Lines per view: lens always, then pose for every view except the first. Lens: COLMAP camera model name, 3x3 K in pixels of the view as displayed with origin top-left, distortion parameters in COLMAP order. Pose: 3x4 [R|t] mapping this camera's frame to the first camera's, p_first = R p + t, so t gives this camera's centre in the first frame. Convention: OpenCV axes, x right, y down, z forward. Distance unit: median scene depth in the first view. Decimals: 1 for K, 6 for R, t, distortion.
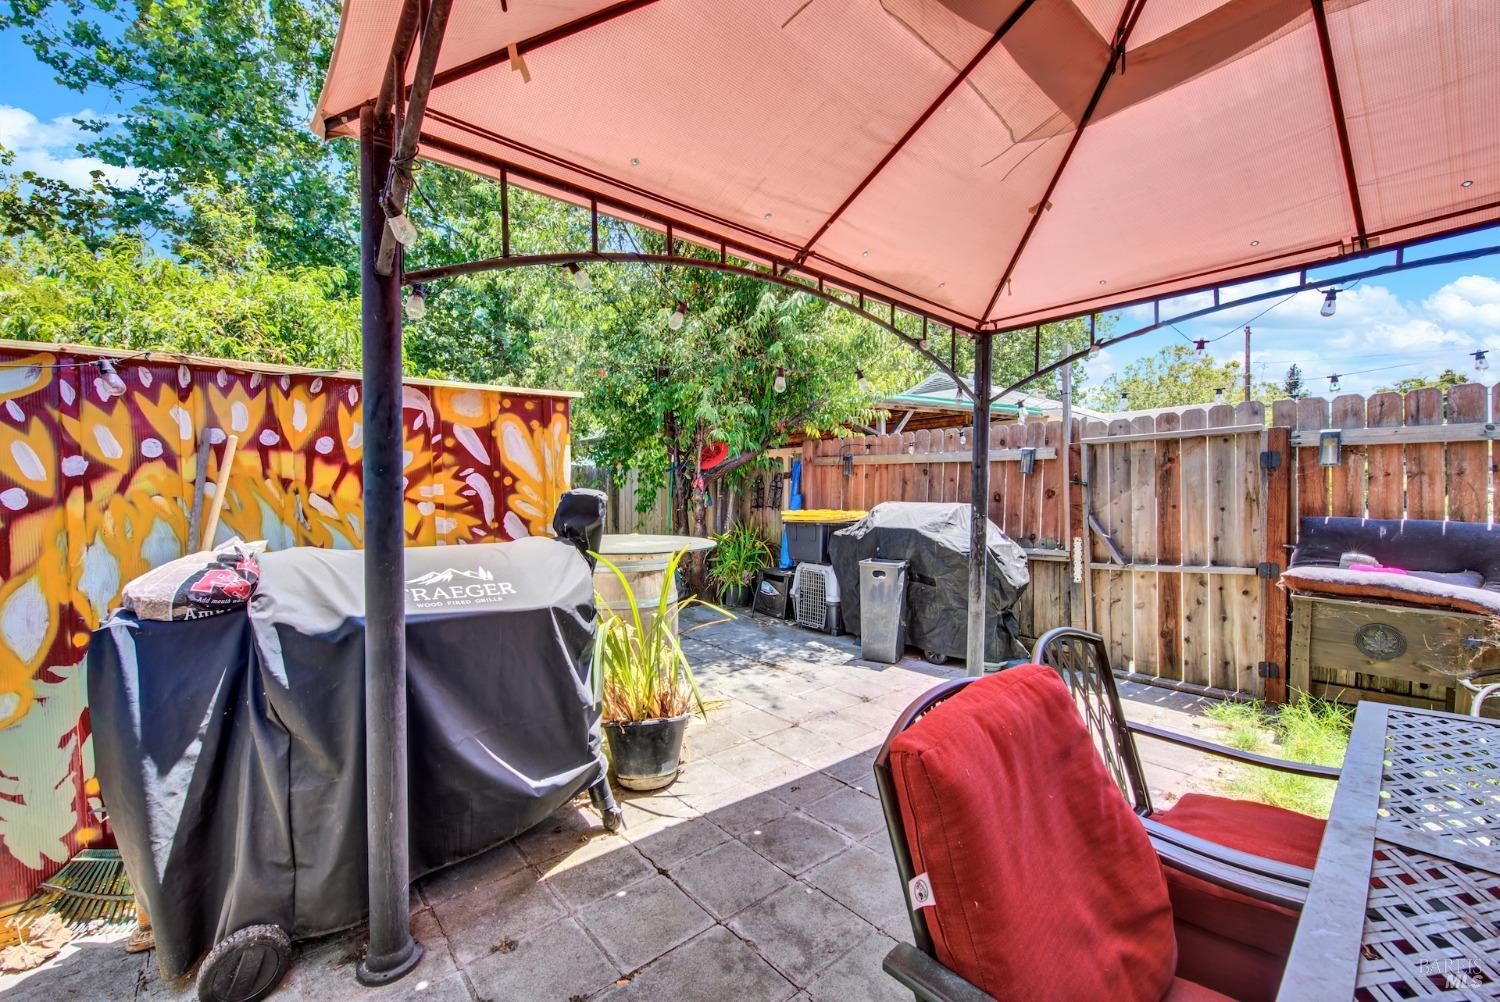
lens RADIAL K [[600.8, 0, 747.1], [0, 600.8, 504.4], [0, 0, 1]] dist [0.002011, -0.000623]
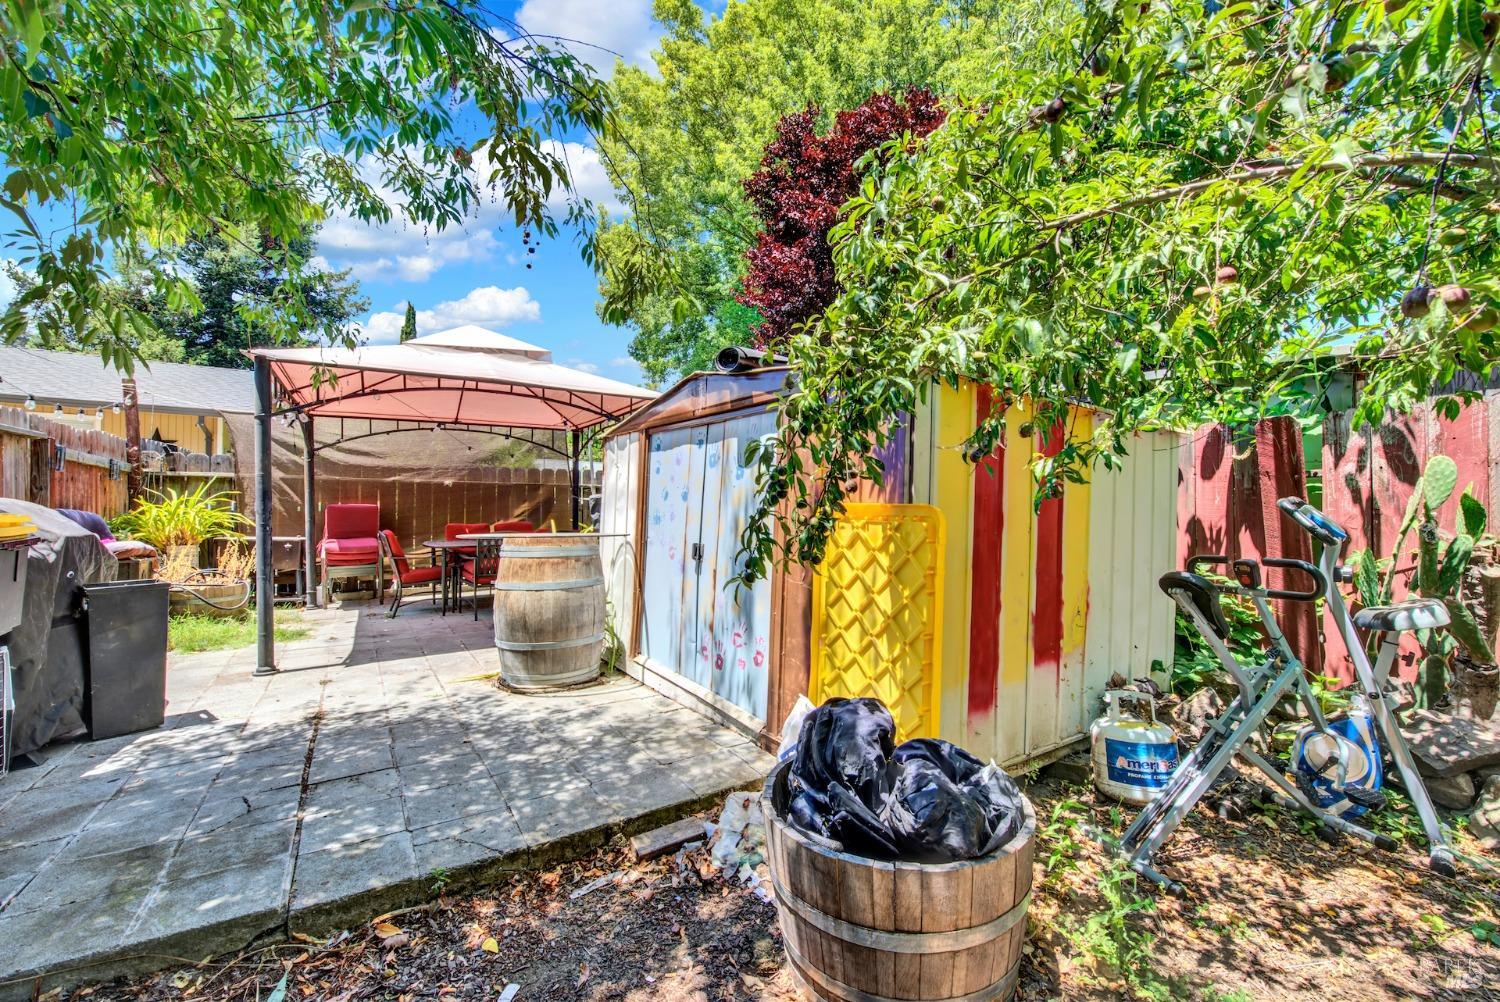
lens RADIAL K [[600.8, 0, 747.1], [0, 600.8, 504.4], [0, 0, 1]] dist [0.002011, -0.000623]
pose [[-0.990119, -0.004154, 0.140168, -1.045482], [-0.003933, 0.999991, 0.001856, 0.003902], [-0.140174, 0.001286, -0.990126, 2.954791]]
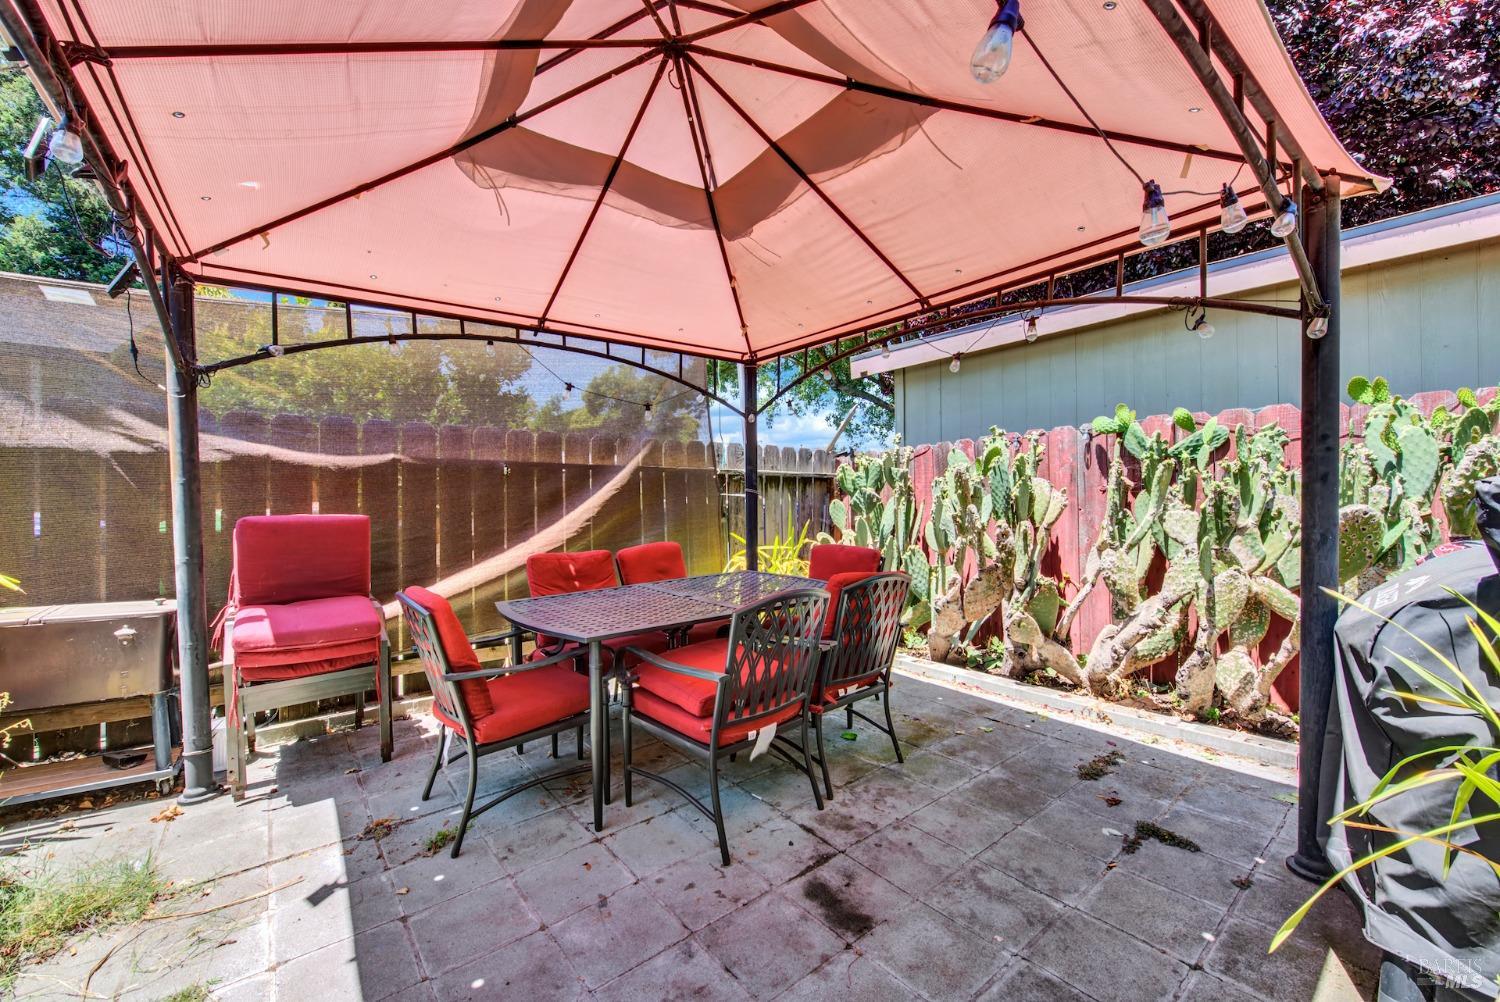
lens RADIAL K [[600.8, 0, 747.1], [0, 600.8, 504.4], [0, 0, 1]] dist [0.002011, -0.000623]
pose [[-0.999108, 0.008736, 0.041308, 0.337261], [0.009298, 0.999867, 0.013422, -0.011300], [-0.041185, 0.013794, -0.999056, 1.482910]]
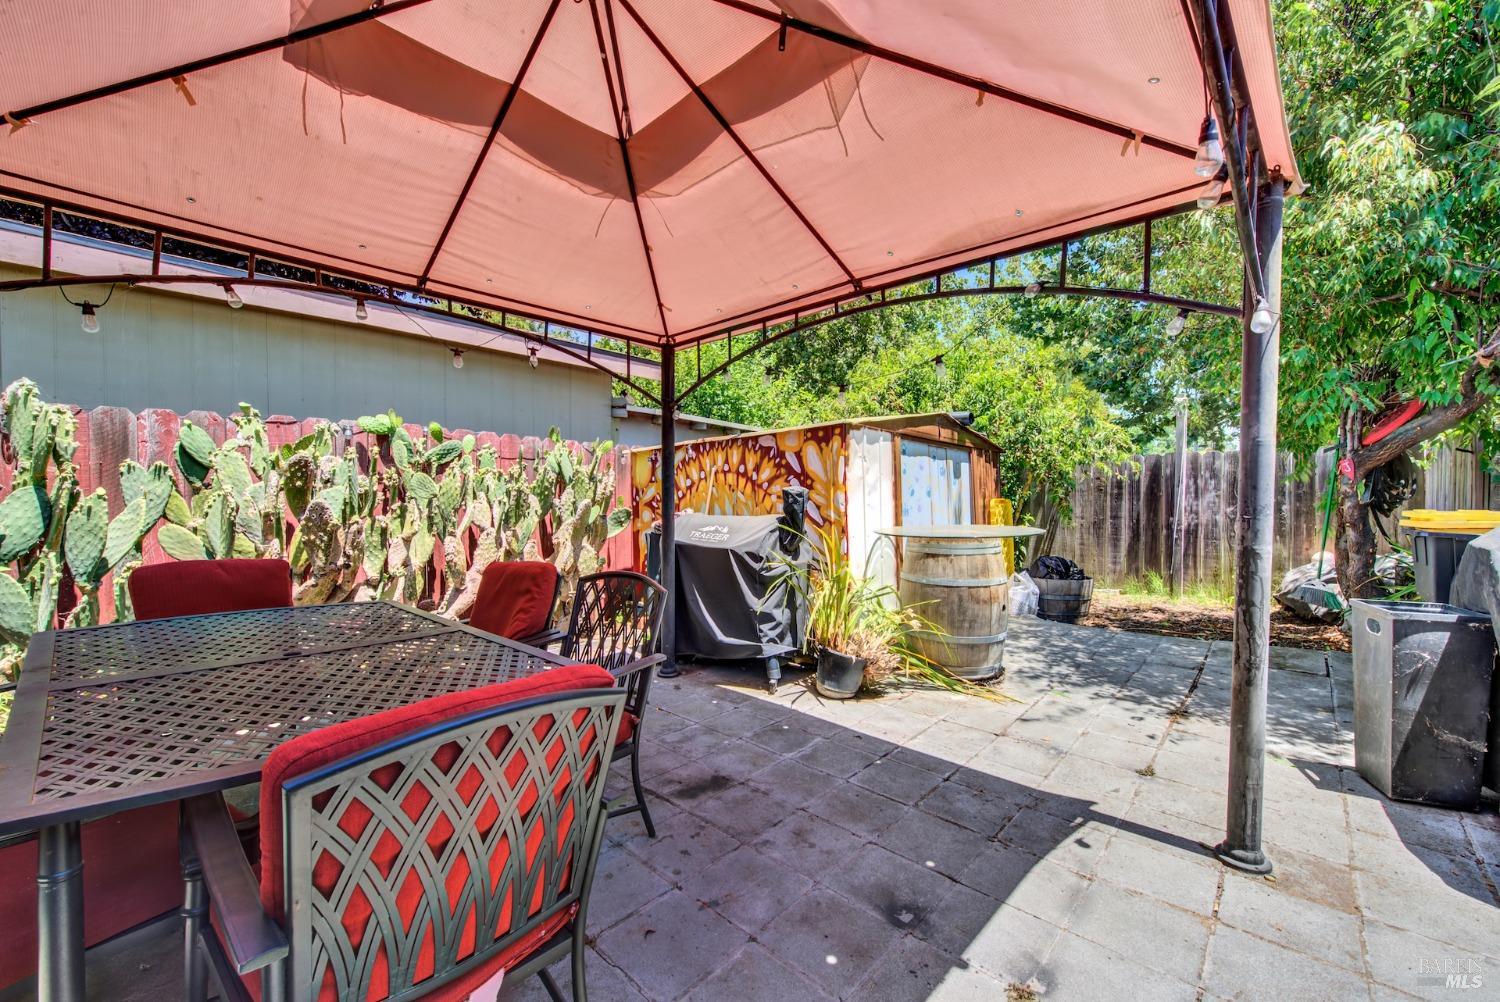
lens RADIAL K [[600.8, 0, 747.1], [0, 600.8, 504.4], [0, 0, 1]] dist [0.002011, -0.000623]
pose [[0.103129, 0.011317, -0.994604, 1.290149], [-0.007697, 0.999914, 0.010579, 0.006818], [0.994638, 0.006565, 0.103207, 0.696358]]
